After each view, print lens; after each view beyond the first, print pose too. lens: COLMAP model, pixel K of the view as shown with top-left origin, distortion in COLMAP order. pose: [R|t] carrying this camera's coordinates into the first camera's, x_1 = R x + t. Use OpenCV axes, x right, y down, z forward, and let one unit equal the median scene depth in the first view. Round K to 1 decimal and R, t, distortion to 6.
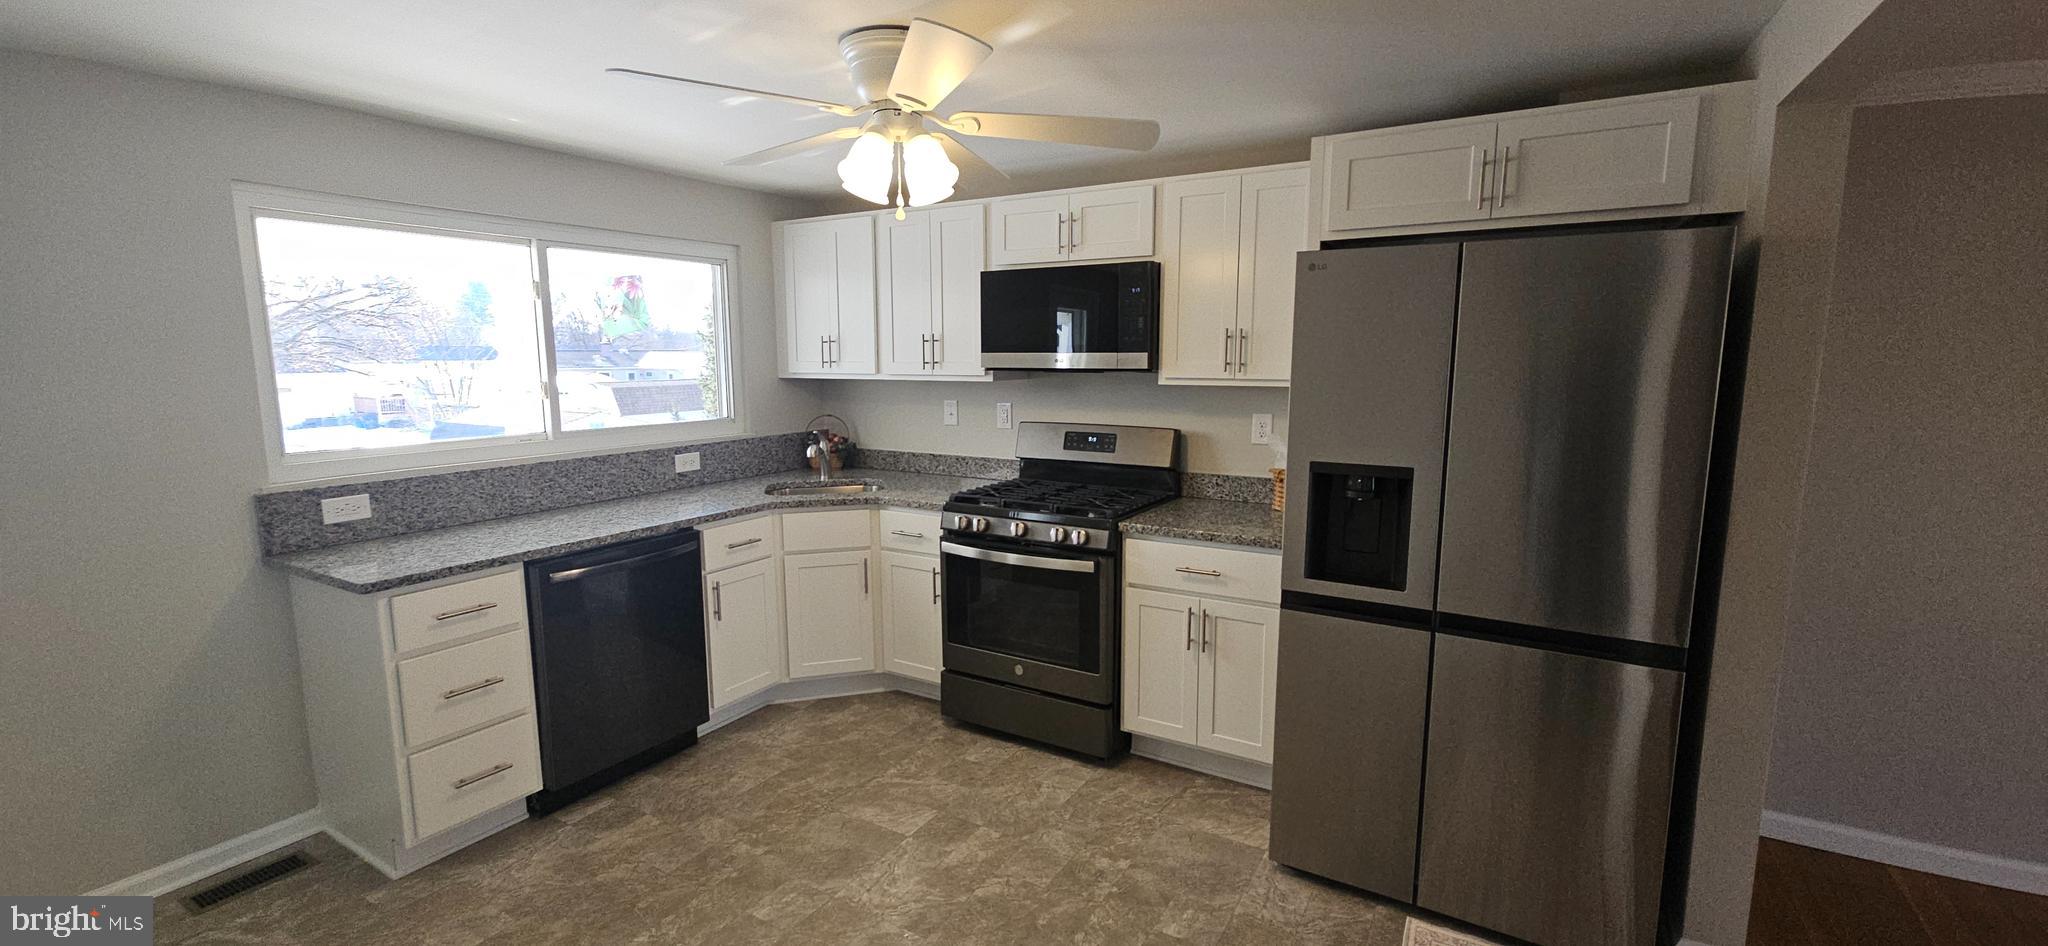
lens RADIAL K [[831.8, 0, 1044.2], [0, 831.8, 474.9], [0, 0, 1]] dist [0.012455, -0.000407]
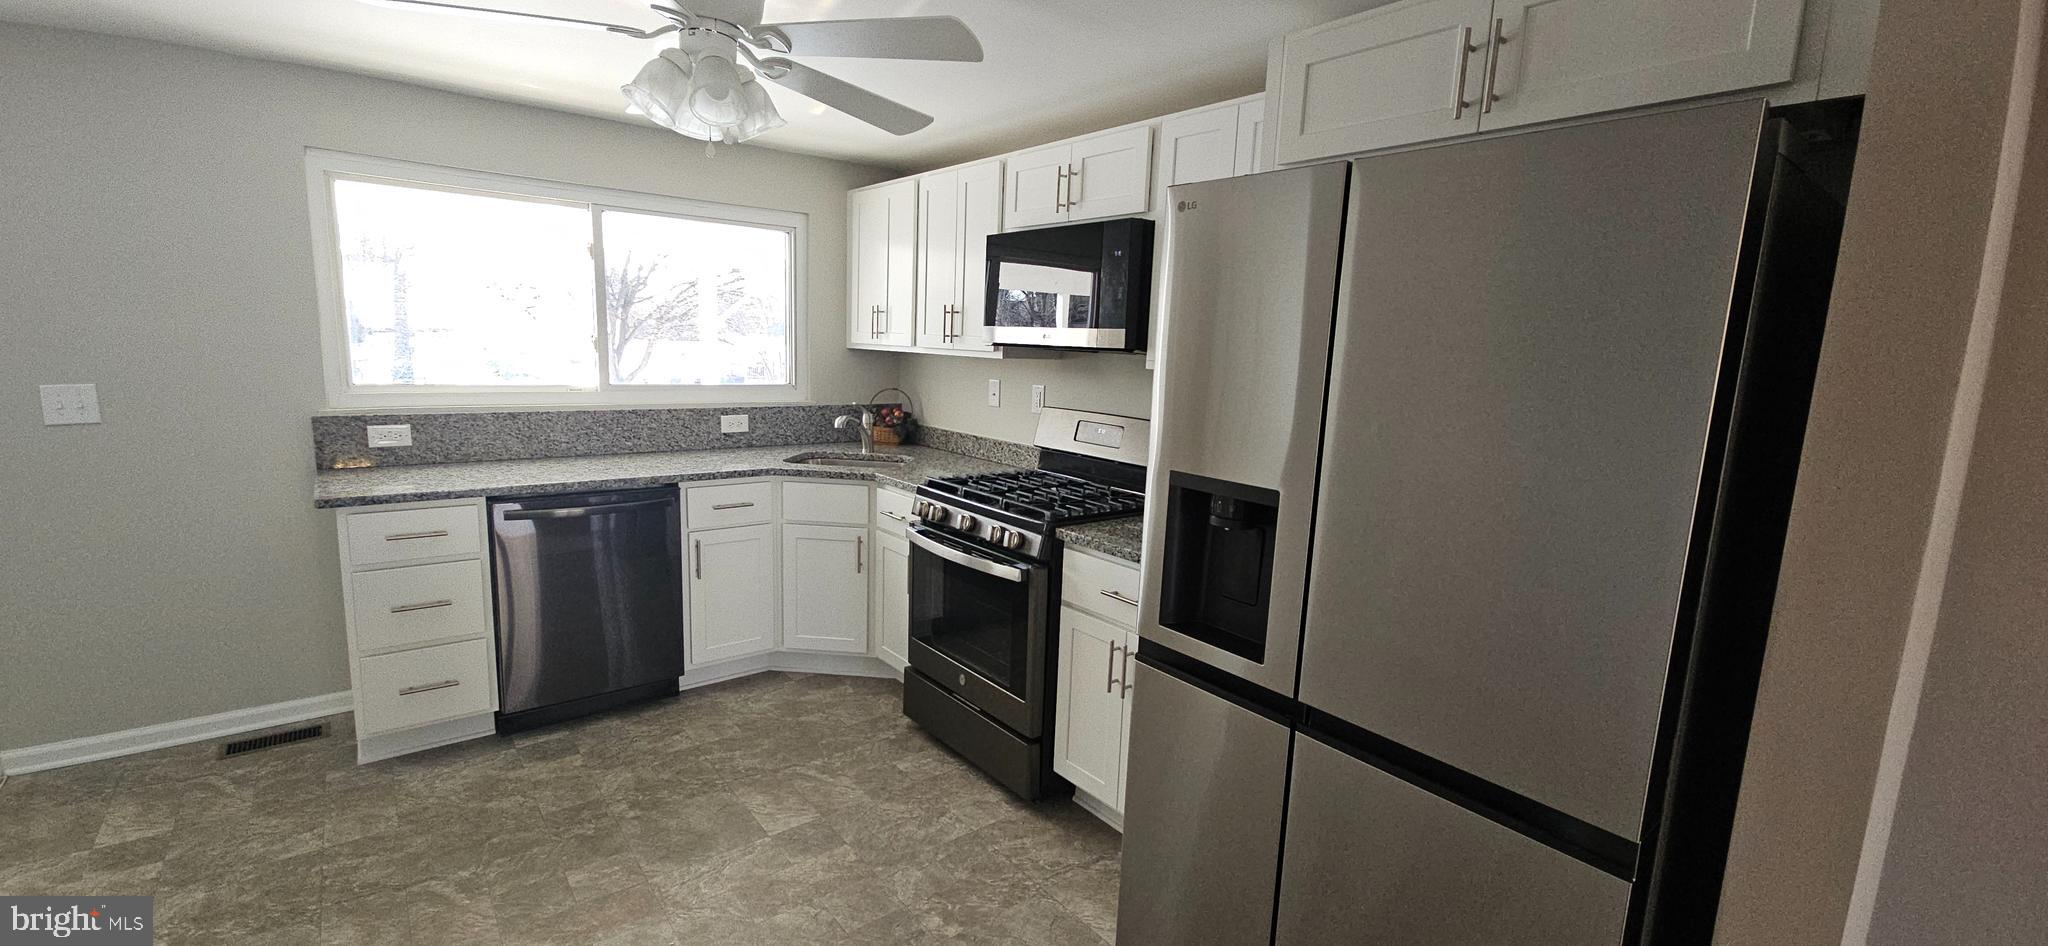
lens RADIAL K [[831.8, 0, 1044.6], [0, 831.8, 475.0], [0, 0, 1]] dist [0.012455, -0.000407]
pose [[0.937837, 0.095623, -0.333644, 0.340792], [-0.093310, 0.995372, 0.022989, -0.013802], [0.334298, 0.009572, 0.942419, 0.192403]]
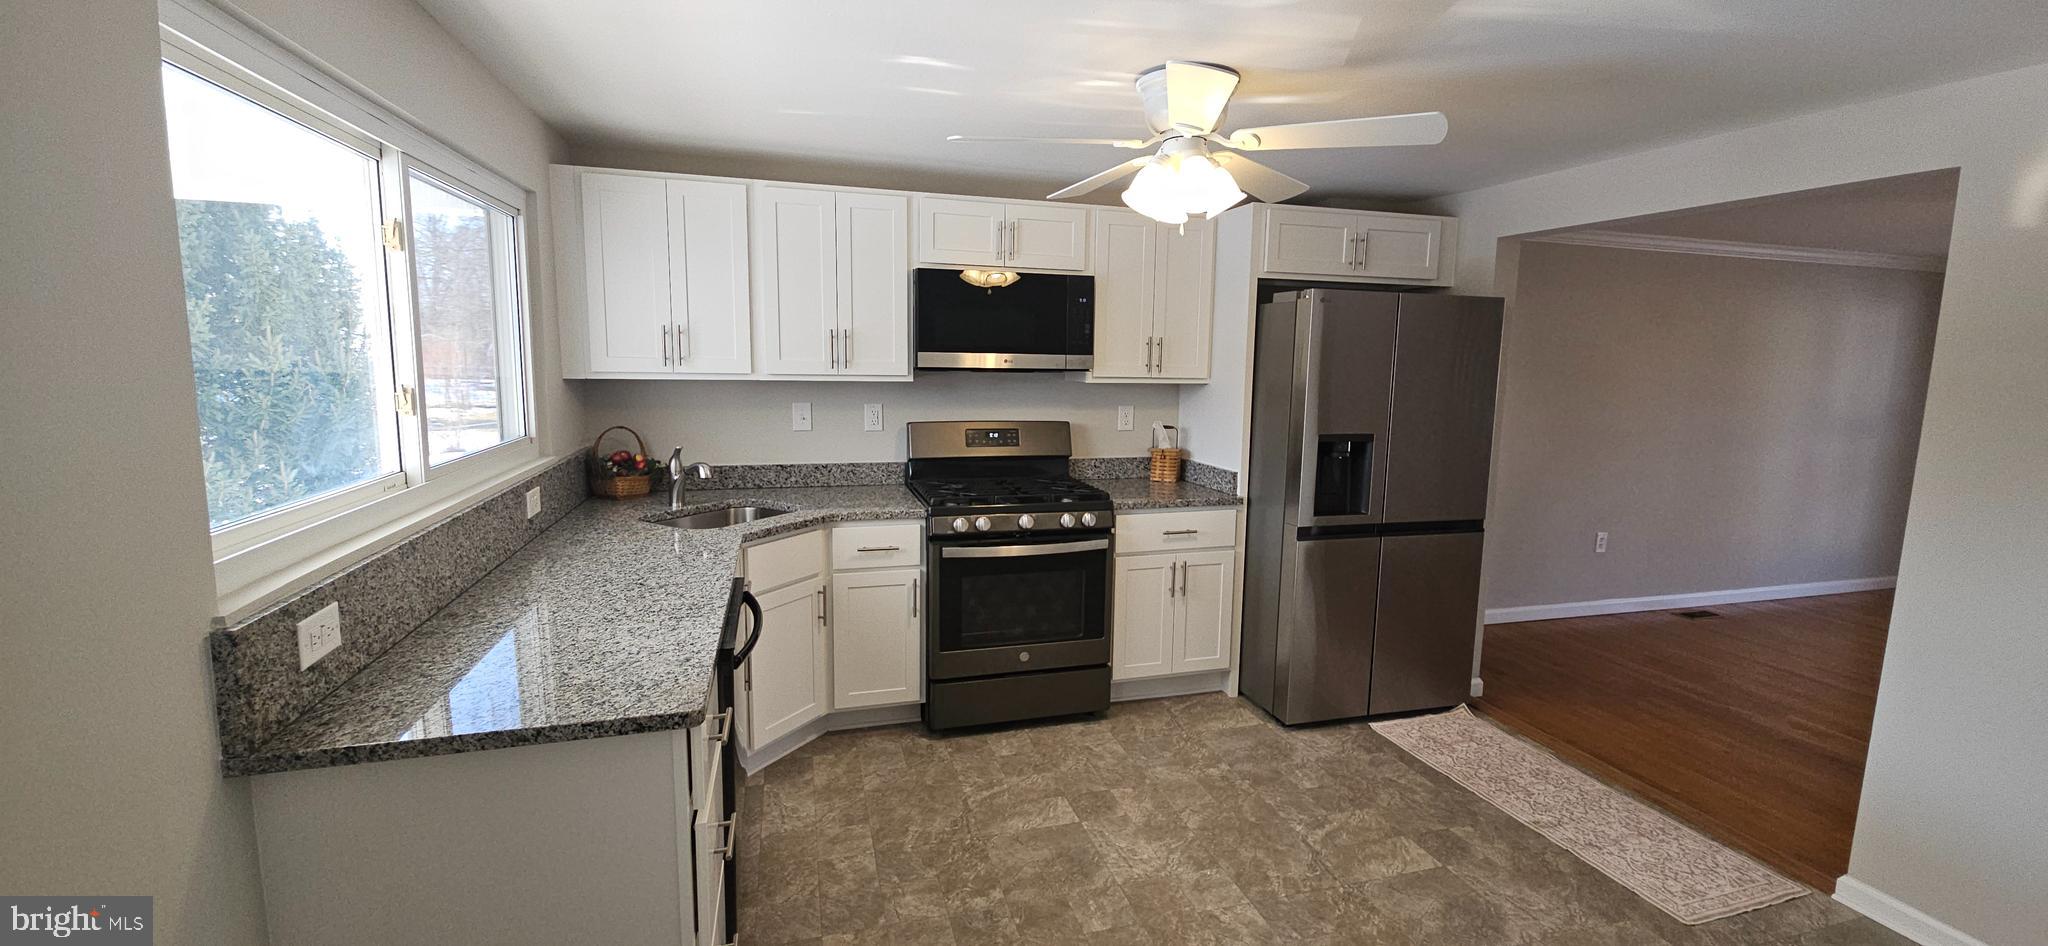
lens RADIAL K [[831.8, 0, 1048.5], [0, 831.8, 475.9], [0, 0, 1]] dist [0.012455, -0.000407]
pose [[0.676271, -0.091267, 0.730978, -0.779035], [0.087652, 0.995215, 0.043166, -0.035626], [-0.731420, 0.034879, 0.681035, 0.266535]]
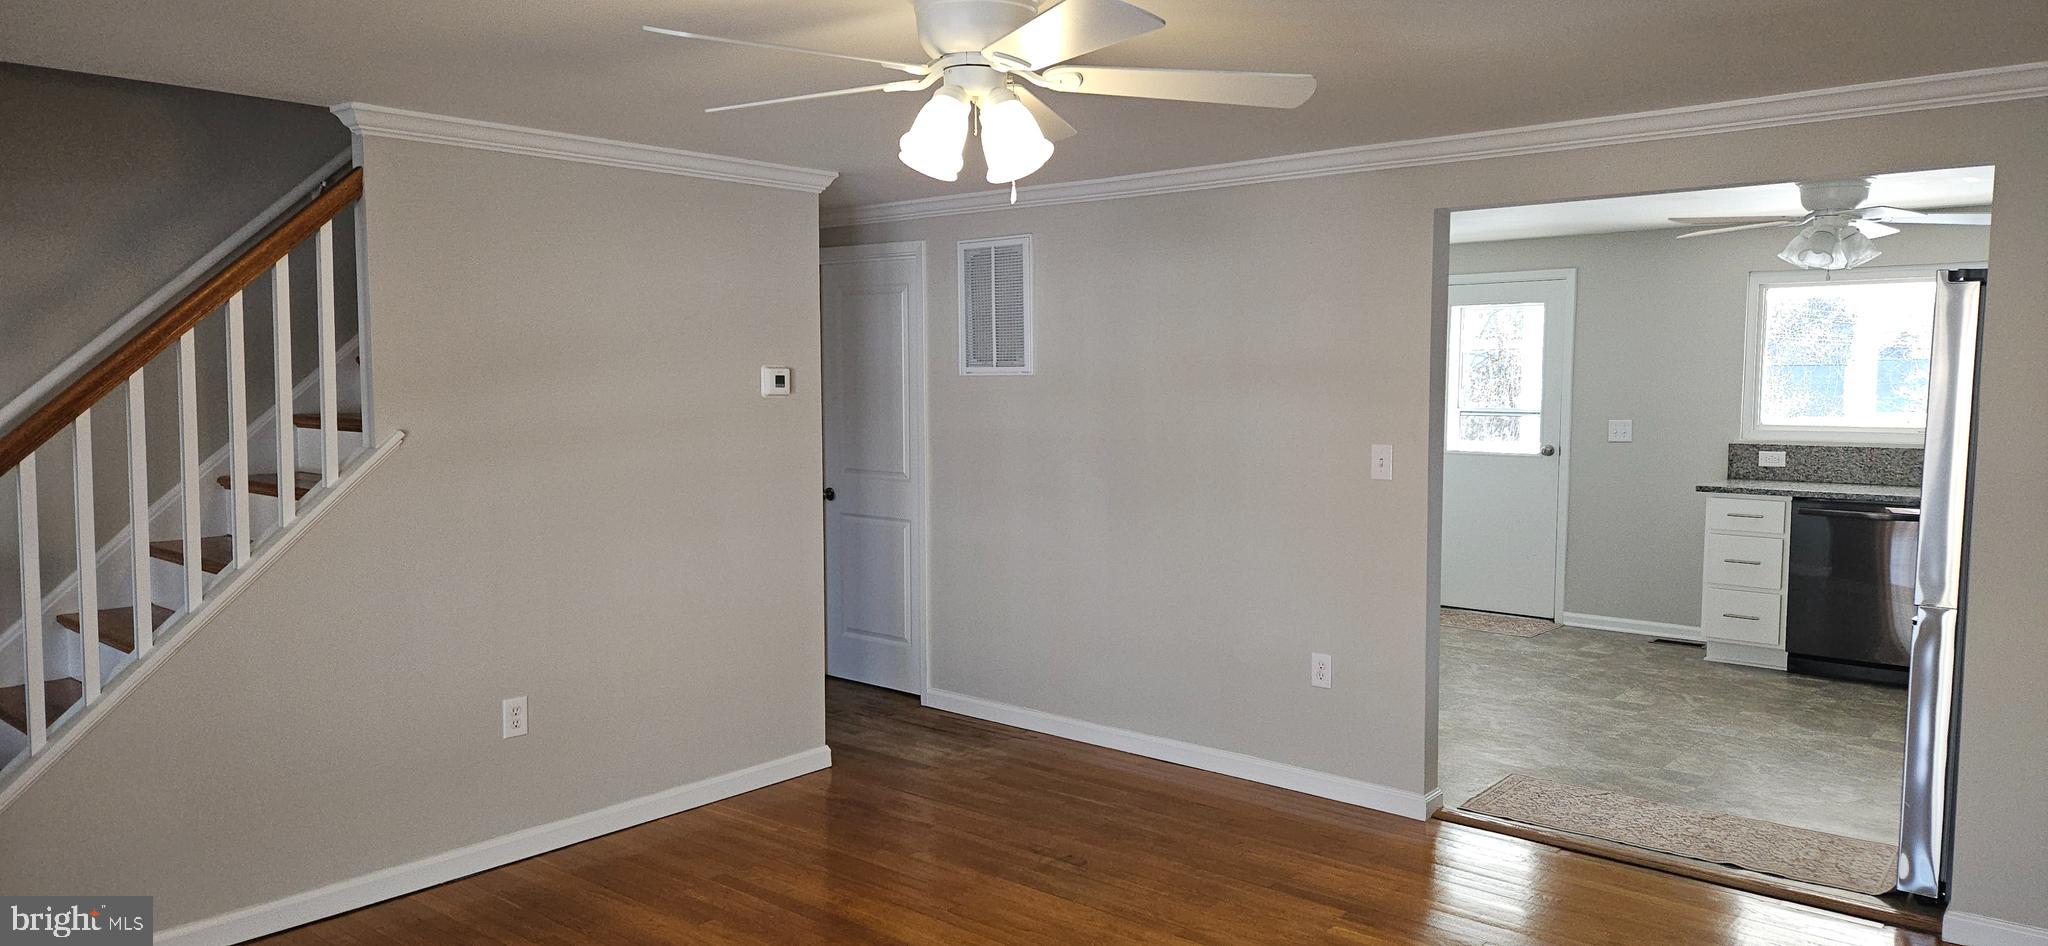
lens RADIAL K [[1393.2, 0, 1020.8], [0, 1393.2, 481.4], [0, 0, 1]] dist [0.058808, 0.001597]
pose [[-0.175241, 0.080923, -0.981194, 1.883777], [-0.143056, 0.983946, 0.106700, -0.001987], [0.974077, 0.159064, -0.160851, 0.011498]]
